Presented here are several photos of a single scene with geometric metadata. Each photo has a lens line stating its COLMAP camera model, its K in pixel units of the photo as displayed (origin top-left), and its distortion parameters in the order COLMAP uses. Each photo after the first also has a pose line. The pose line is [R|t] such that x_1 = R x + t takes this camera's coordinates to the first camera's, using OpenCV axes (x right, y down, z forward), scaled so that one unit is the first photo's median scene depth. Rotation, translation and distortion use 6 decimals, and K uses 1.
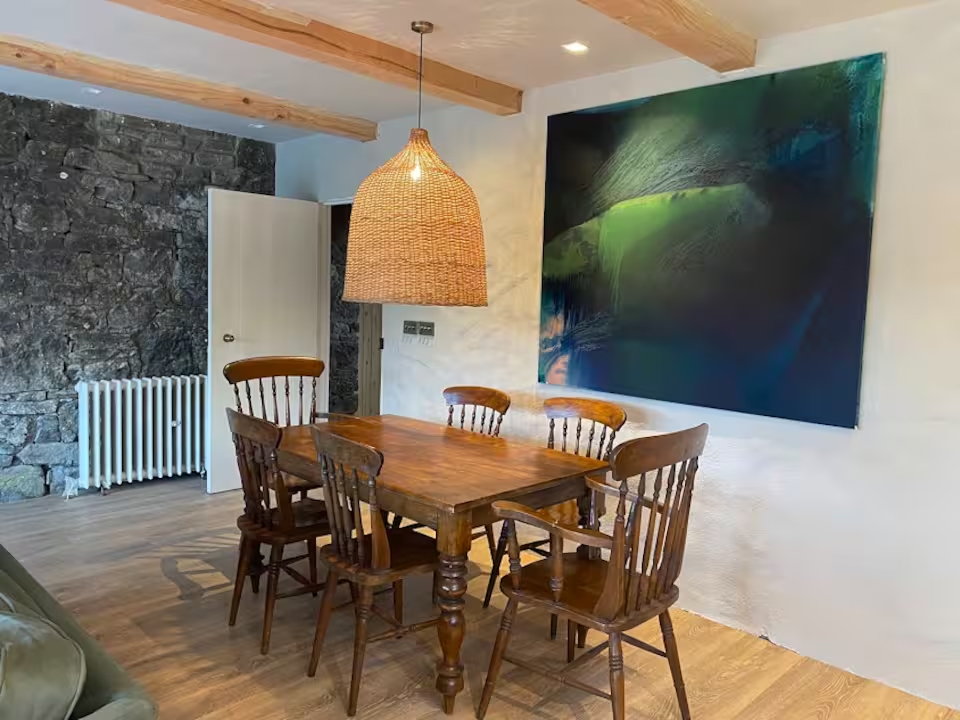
lens RADIAL K [[716.2, 0, 482.1], [0, 716.2, 348.2], [0, 0, 1]] dist [0.020693, -0.052092]
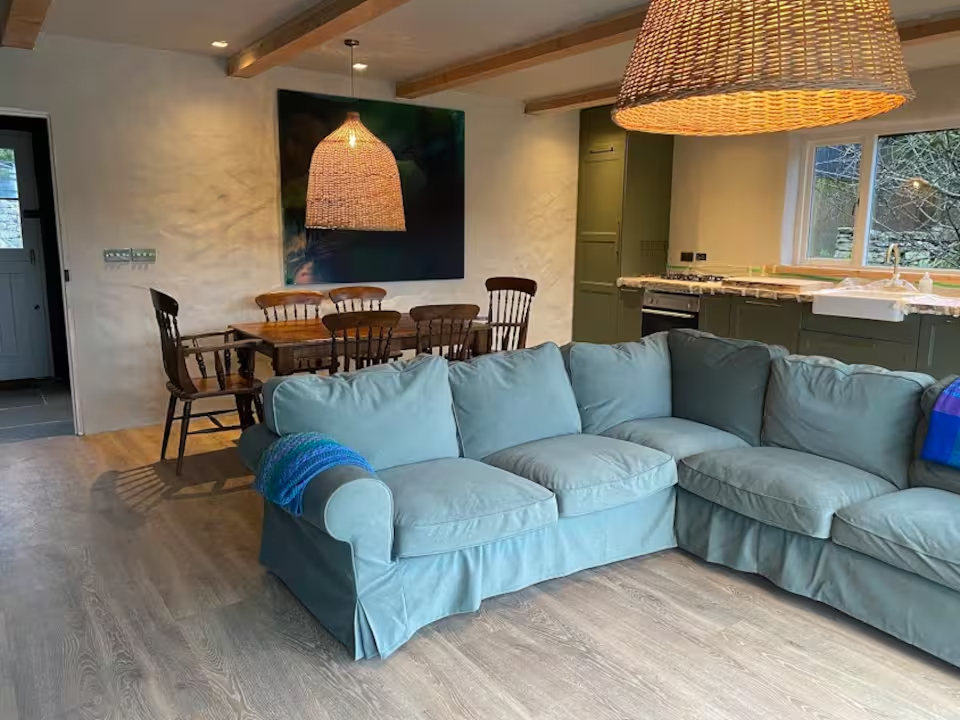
lens RADIAL K [[716.8, 0, 489.8], [0, 716.8, 356.4], [0, 0, 1]] dist [0.068005, -0.091757]
pose [[0.173974, -0.199845, 0.964259, -1.236212], [0.075292, 0.979024, 0.189321, -0.051296], [-0.981868, 0.039664, 0.185371, 0.357010]]
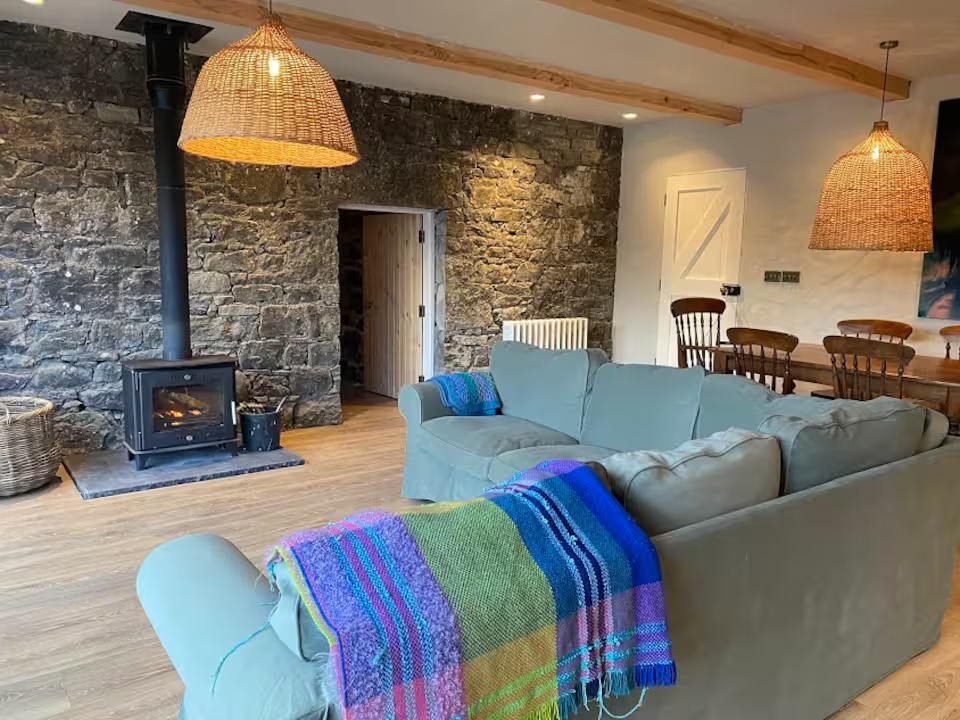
lens RADIAL K [[716.8, 0, 489.8], [0, 716.8, 356.4], [0, 0, 1]] dist [0.068005, -0.091757]
pose [[0.983695, 0.010423, -0.179544, -0.428404], [-0.000255, 0.998399, 0.056559, 0.045425], [0.179847, -0.055591, 0.982123, -0.380083]]
